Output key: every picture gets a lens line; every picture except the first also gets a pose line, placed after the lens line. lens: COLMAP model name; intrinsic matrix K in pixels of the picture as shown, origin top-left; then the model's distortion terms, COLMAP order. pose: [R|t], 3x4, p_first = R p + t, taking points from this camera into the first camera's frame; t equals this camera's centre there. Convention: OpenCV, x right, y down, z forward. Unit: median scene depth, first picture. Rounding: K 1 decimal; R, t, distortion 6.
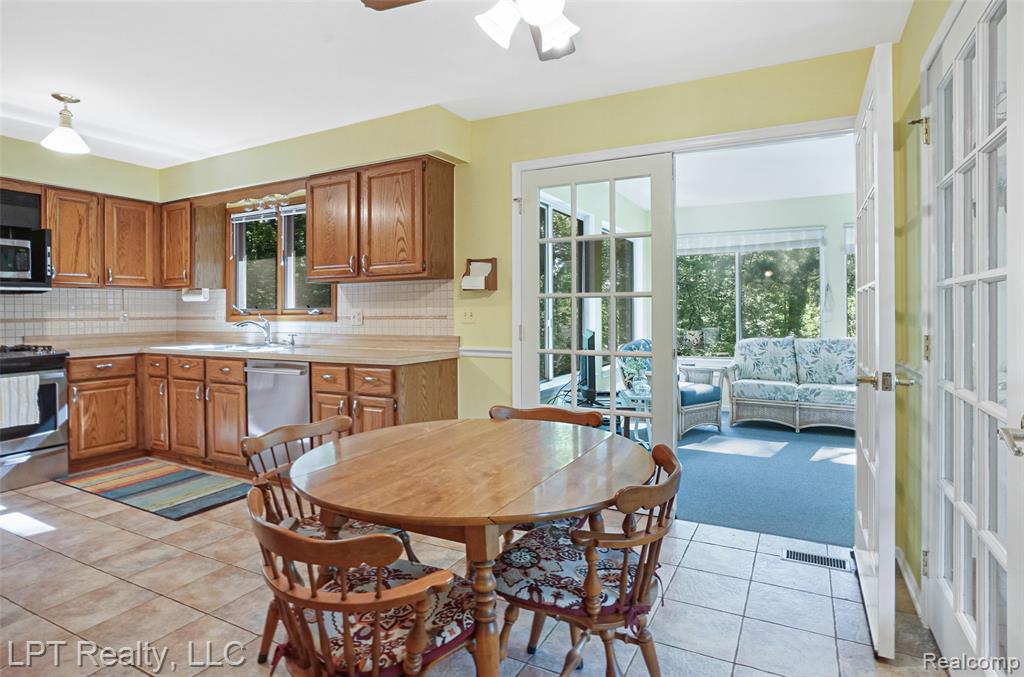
lens RADIAL K [[544.7, 0, 517.0], [0, 544.7, 313.3], [0, 0, 1]] dist [-0.042953, 0.026548]
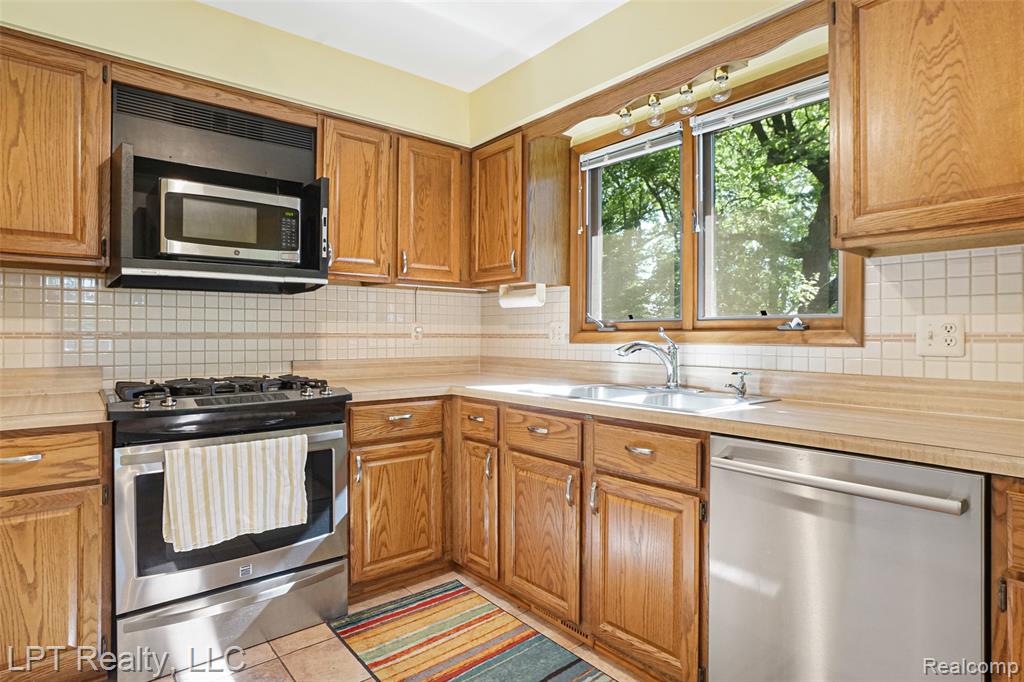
lens RADIAL K [[557.9, 0, 498.7], [0, 557.9, 332.8], [0, 0, 1]] dist [-0.050149, 0.029499]
pose [[0.914012, 0.008454, -0.405600, -0.425462], [-0.011090, 0.999930, -0.004149, 0.009868], [0.405537, 0.008291, 0.914041, 0.491245]]
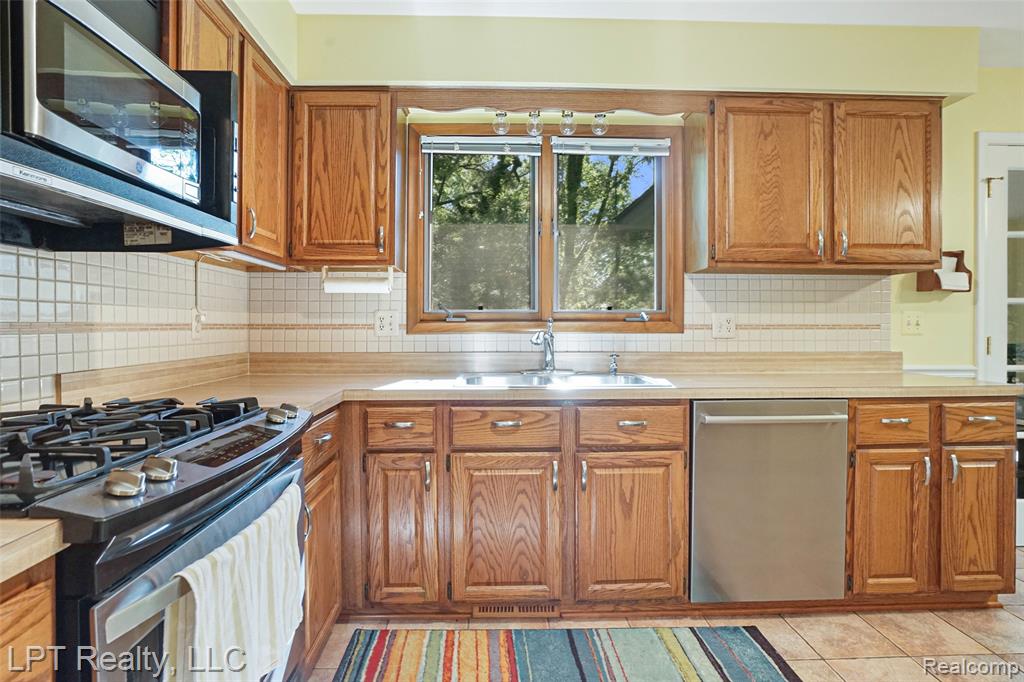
lens RADIAL K [[545.1, 0, 522.5], [0, 545.1, 331.1], [0, 0, 1]] dist [-0.050376, 0.033634]
pose [[0.869589, 0.003383, 0.493764, -0.820849], [-0.006032, 0.999975, 0.003772, 0.012309], [-0.493739, -0.006258, 0.869588, 0.545745]]
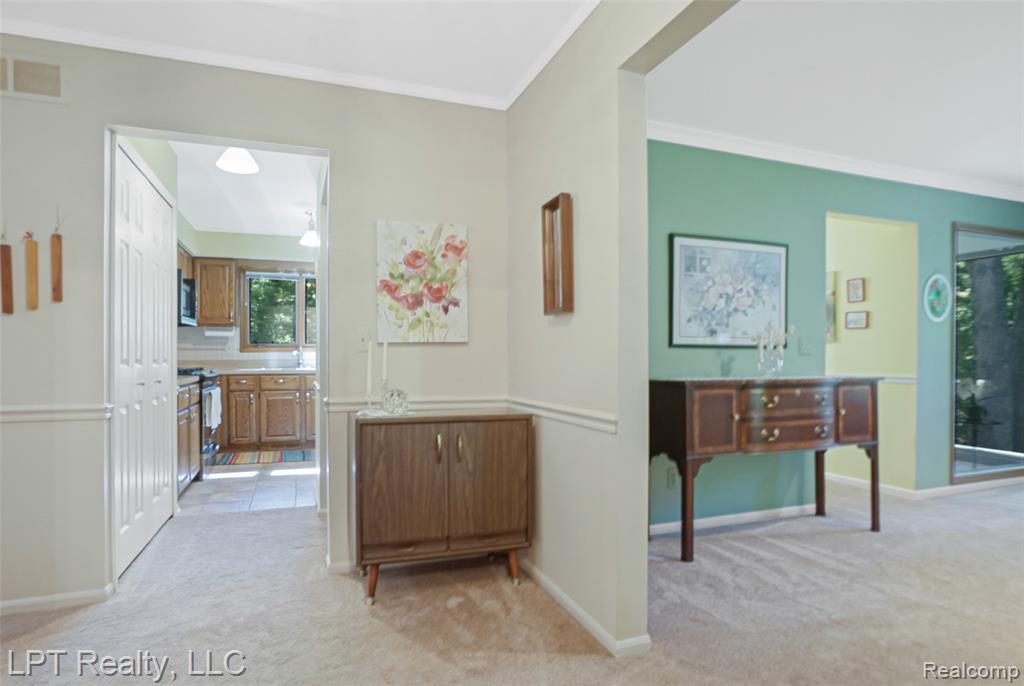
lens RADIAL K [[546.9, 0, 517.1], [0, 546.9, 364.2], [0, 0, 1]] dist [-0.049337, 0.033680]
pose [[0.671172, -0.005996, 0.741278, -1.239593], [-0.005334, 0.999902, 0.012918, 0.028382], [-0.741283, -0.012624, 0.671074, -0.459541]]
